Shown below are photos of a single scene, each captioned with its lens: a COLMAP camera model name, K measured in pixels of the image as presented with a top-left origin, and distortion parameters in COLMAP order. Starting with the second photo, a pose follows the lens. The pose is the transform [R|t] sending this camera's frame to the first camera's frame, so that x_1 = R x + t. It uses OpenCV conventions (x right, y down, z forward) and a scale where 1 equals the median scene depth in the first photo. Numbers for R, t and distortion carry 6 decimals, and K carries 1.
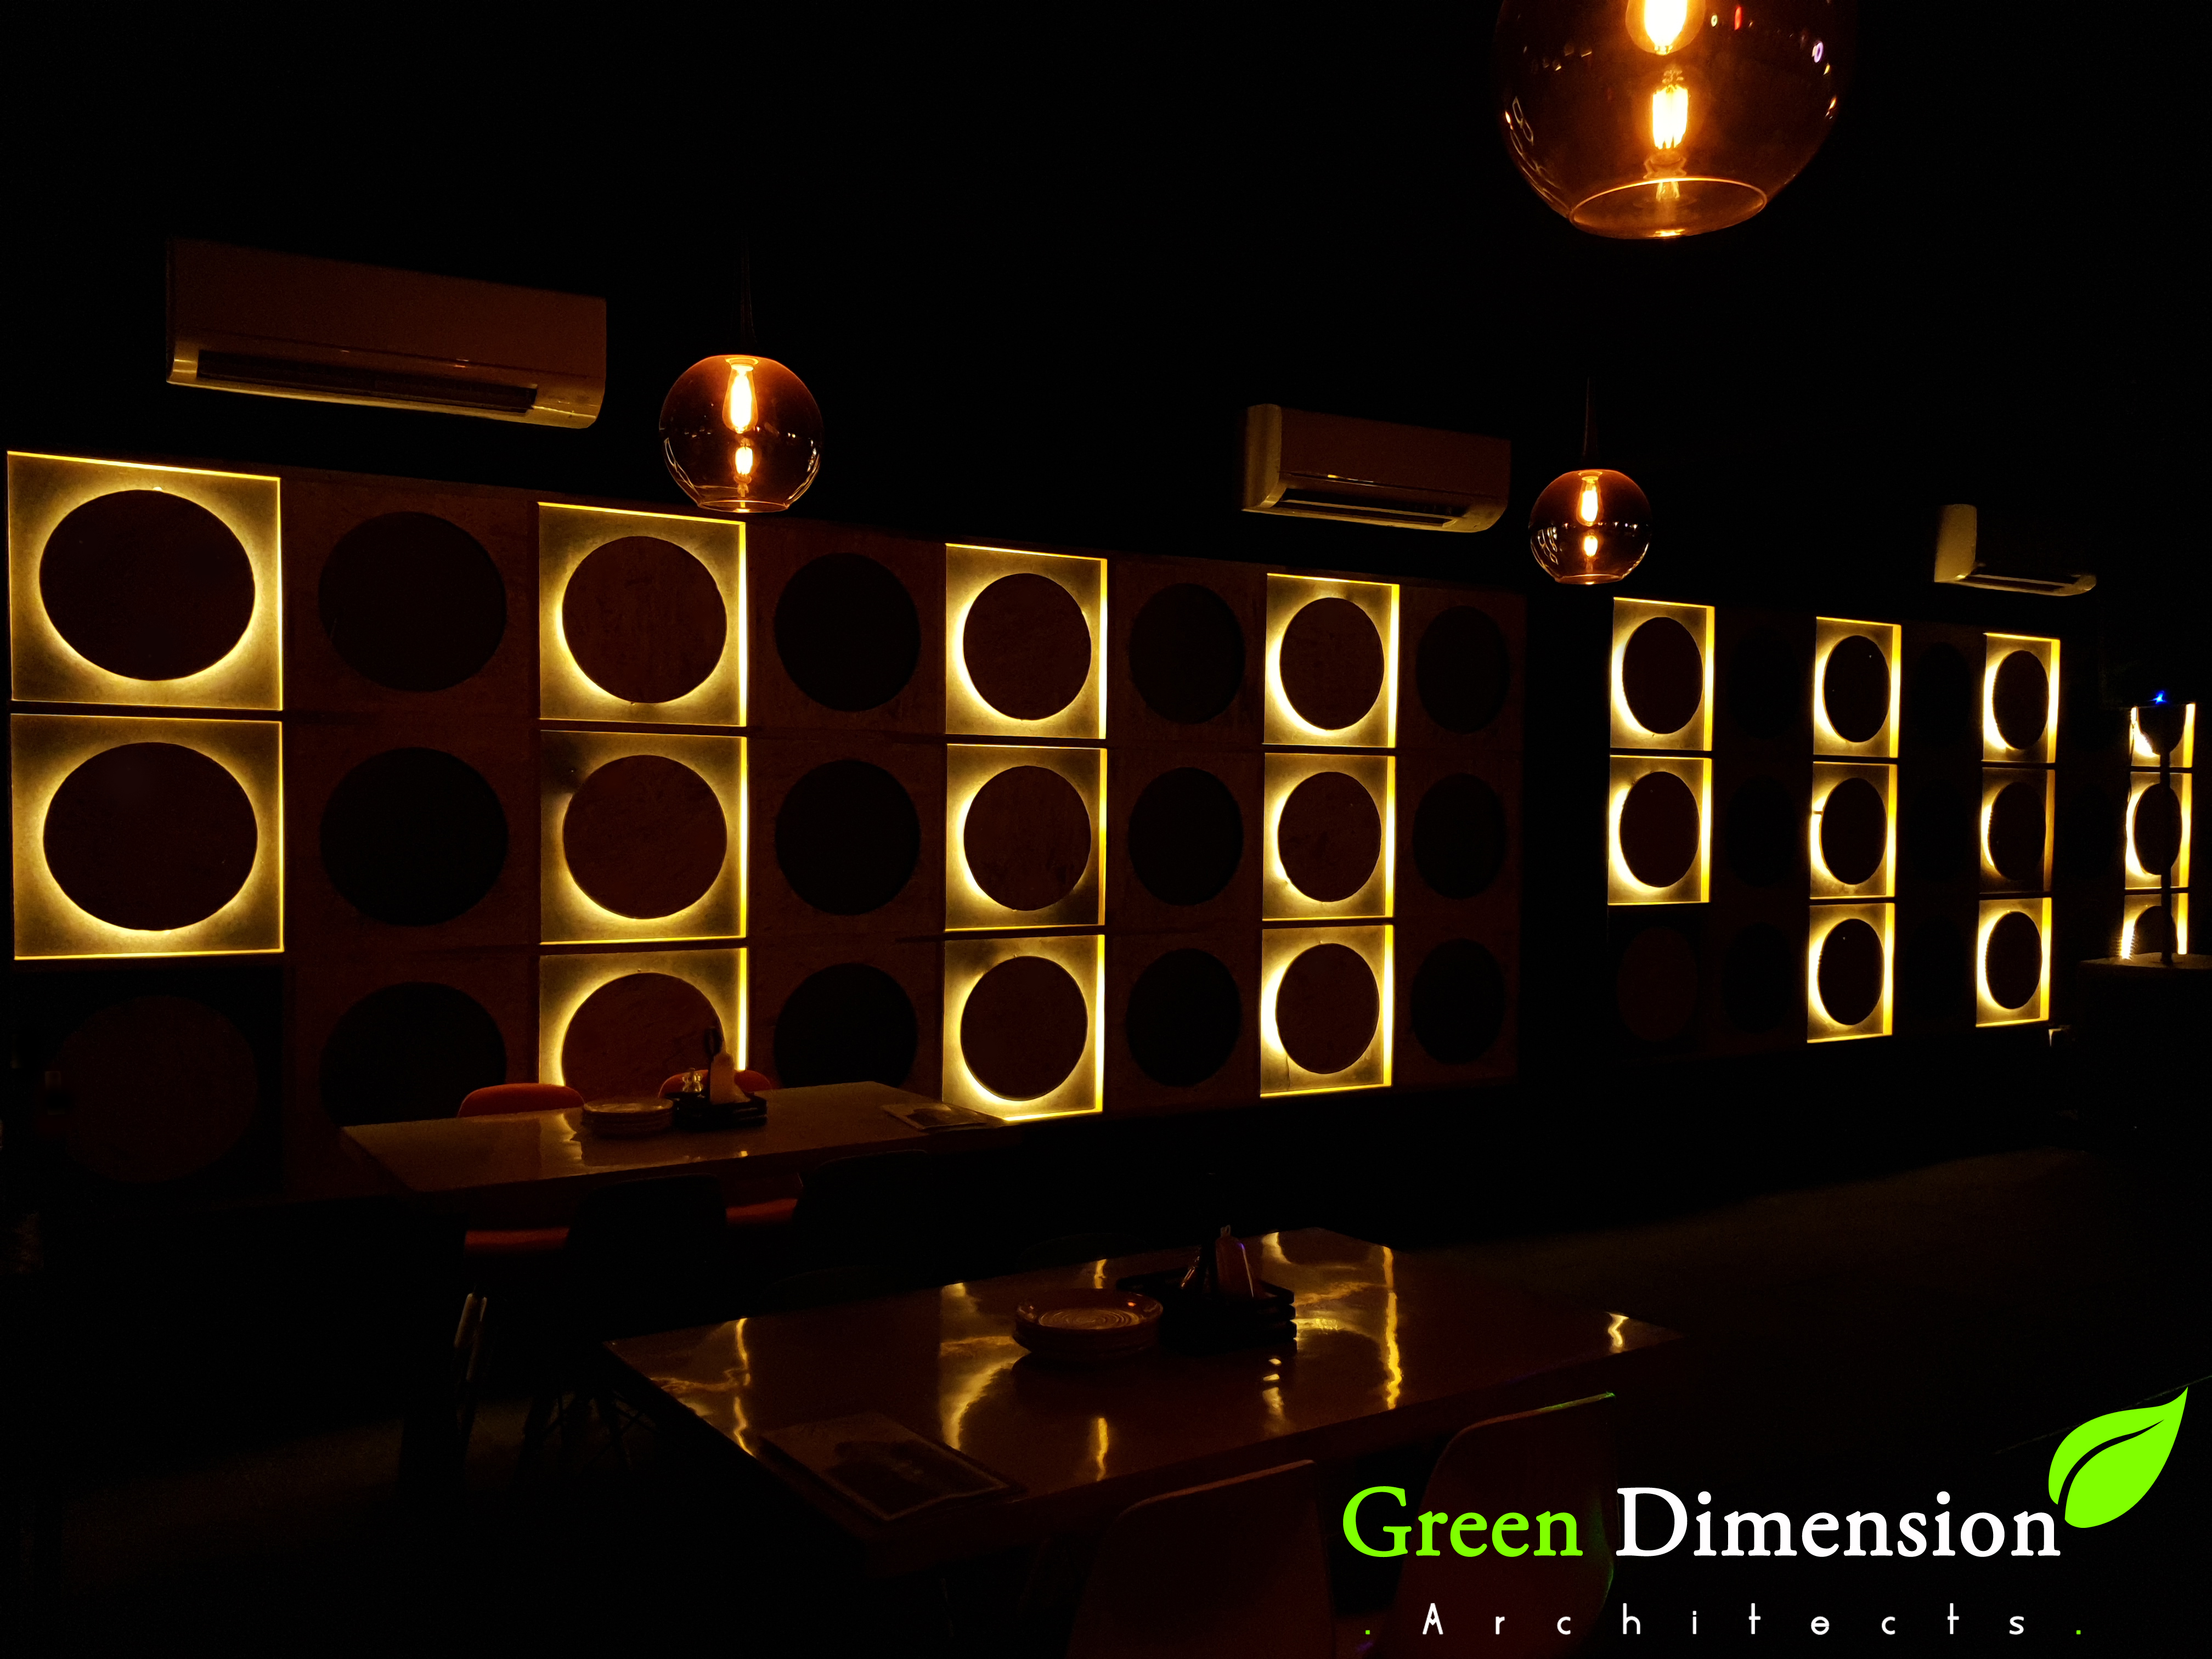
lens RADIAL K [[1815.1, 0, 1053.4], [0, 1815.1, 830.5], [0, 0, 1]] dist [0.199551, -0.385800]
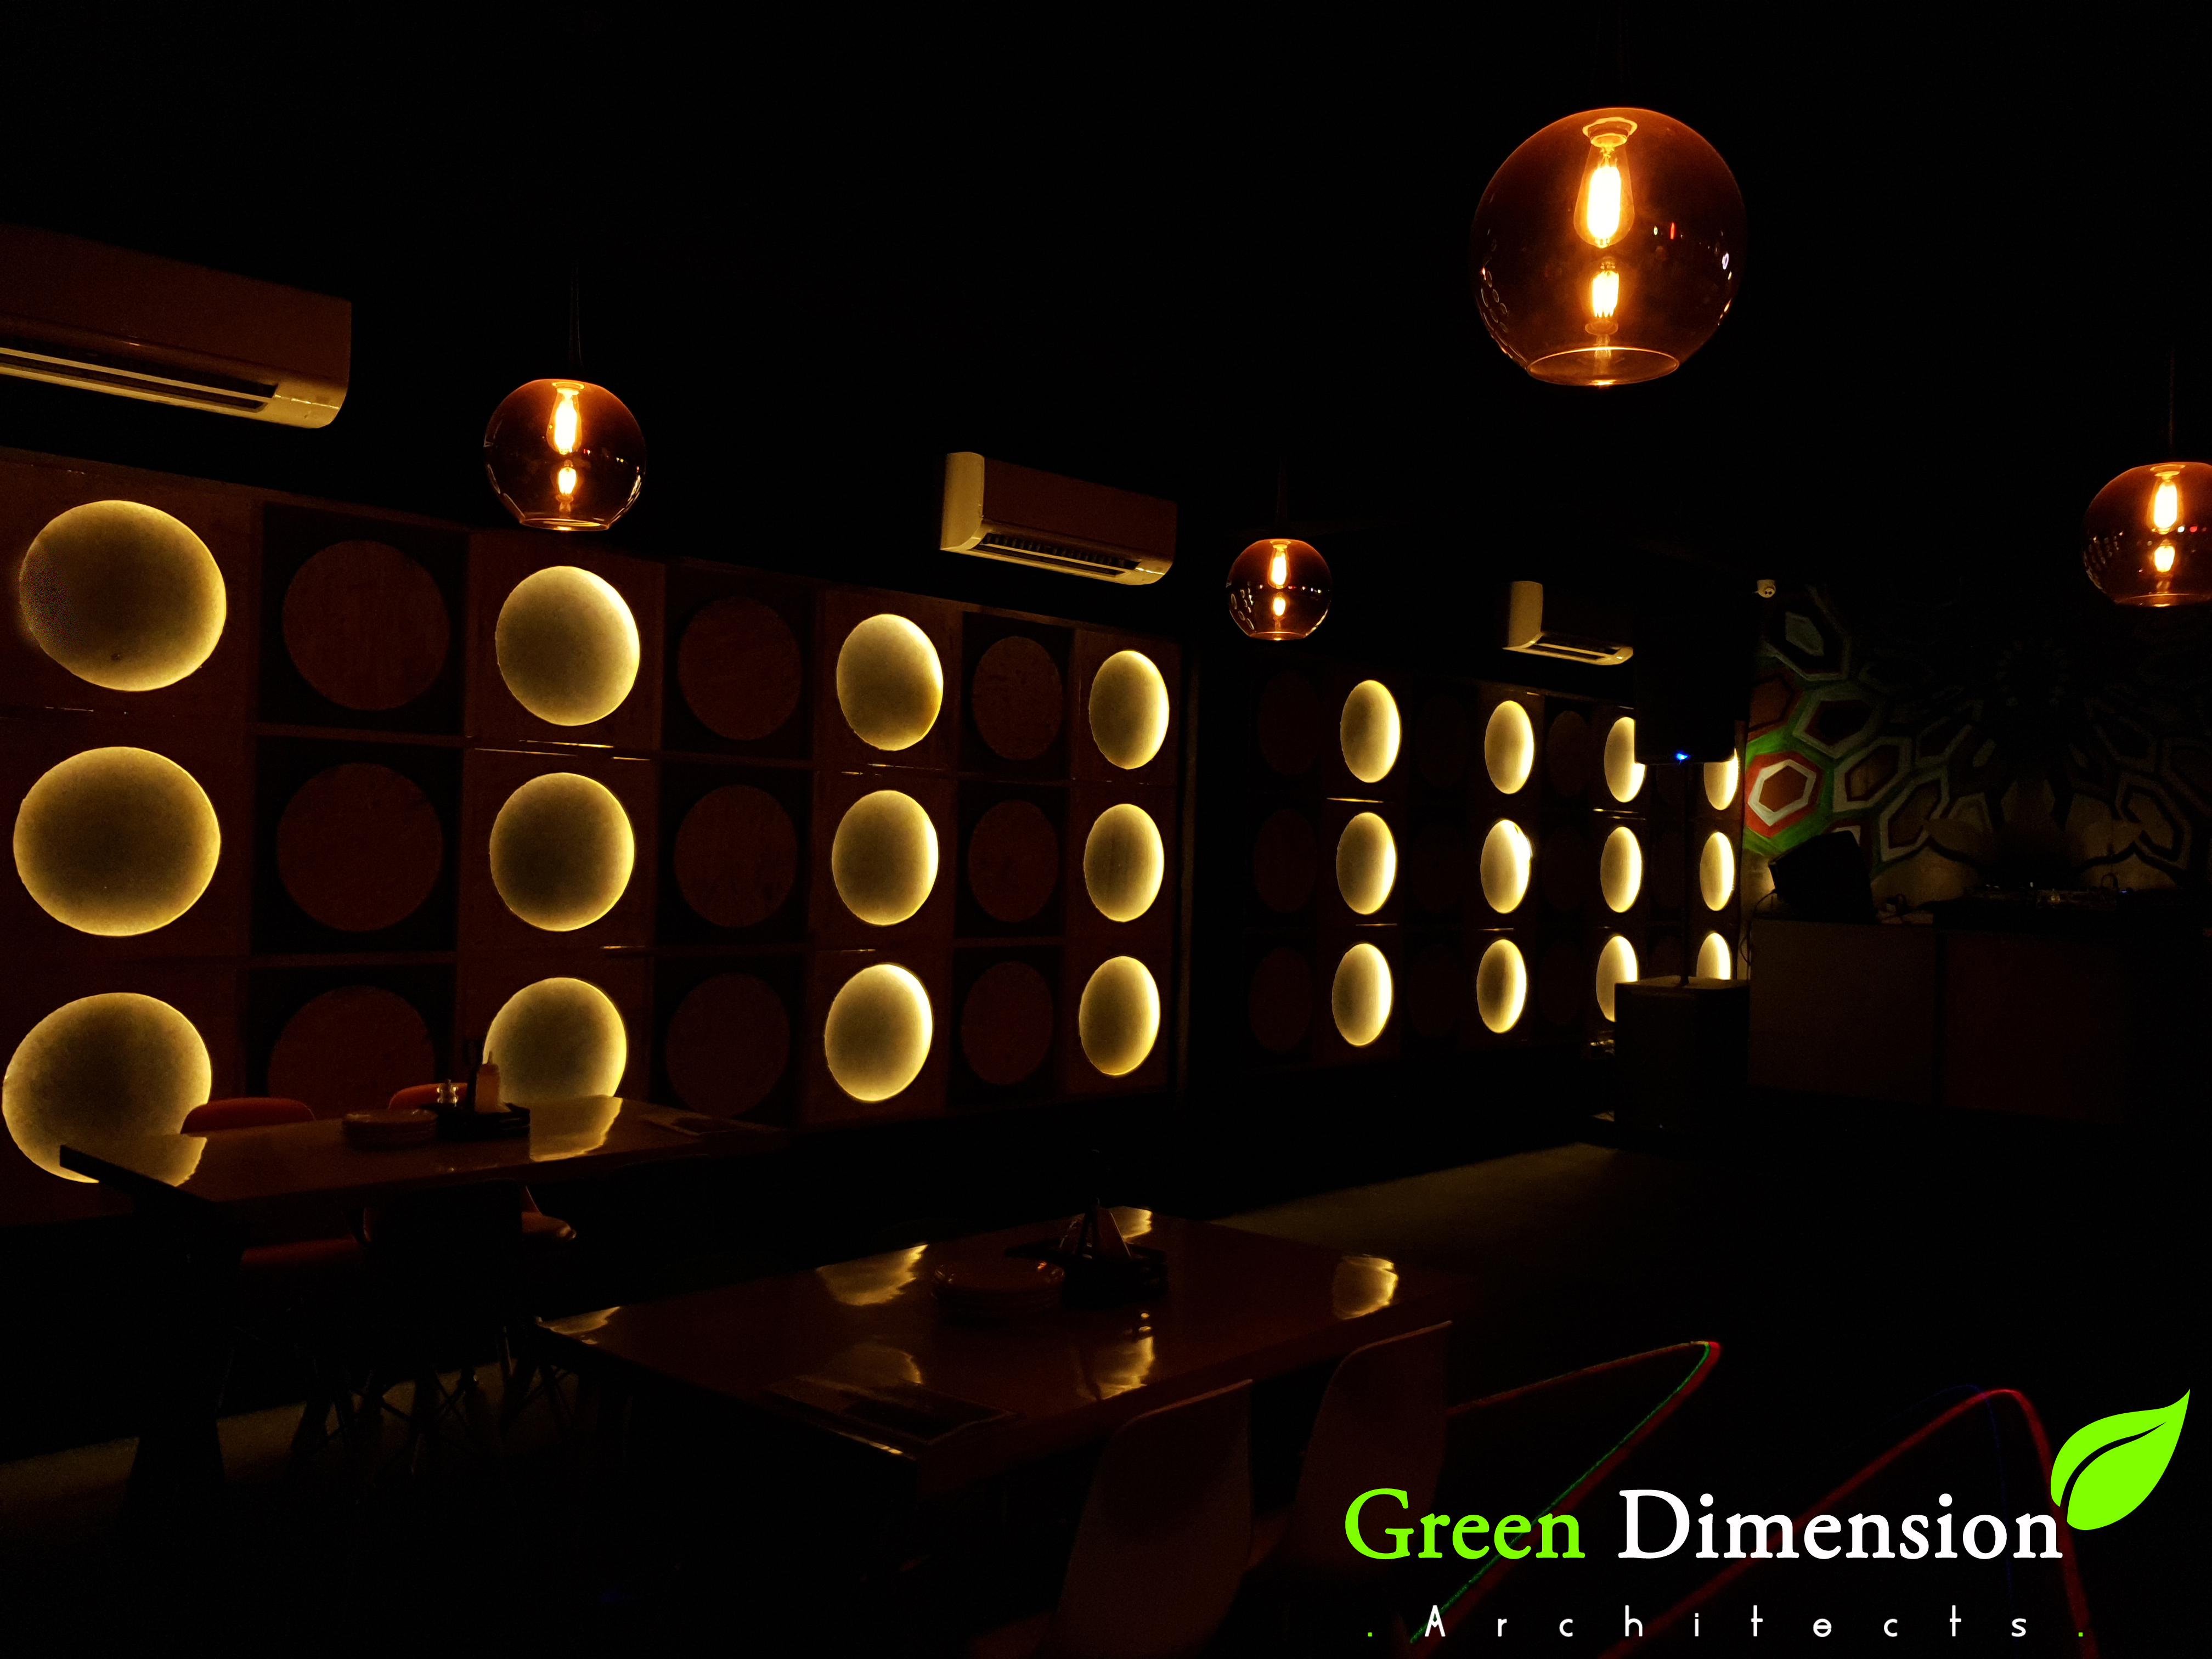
lens RADIAL K [[1815.1, 0, 1053.4], [0, 1815.1, 830.5], [0, 0, 1]] dist [0.199551, -0.385800]
pose [[0.970950, 0.023761, 0.238100, -0.114881], [-0.020338, 0.999652, -0.016823, 0.004525], [-0.238416, 0.011491, 0.971095, -0.051398]]
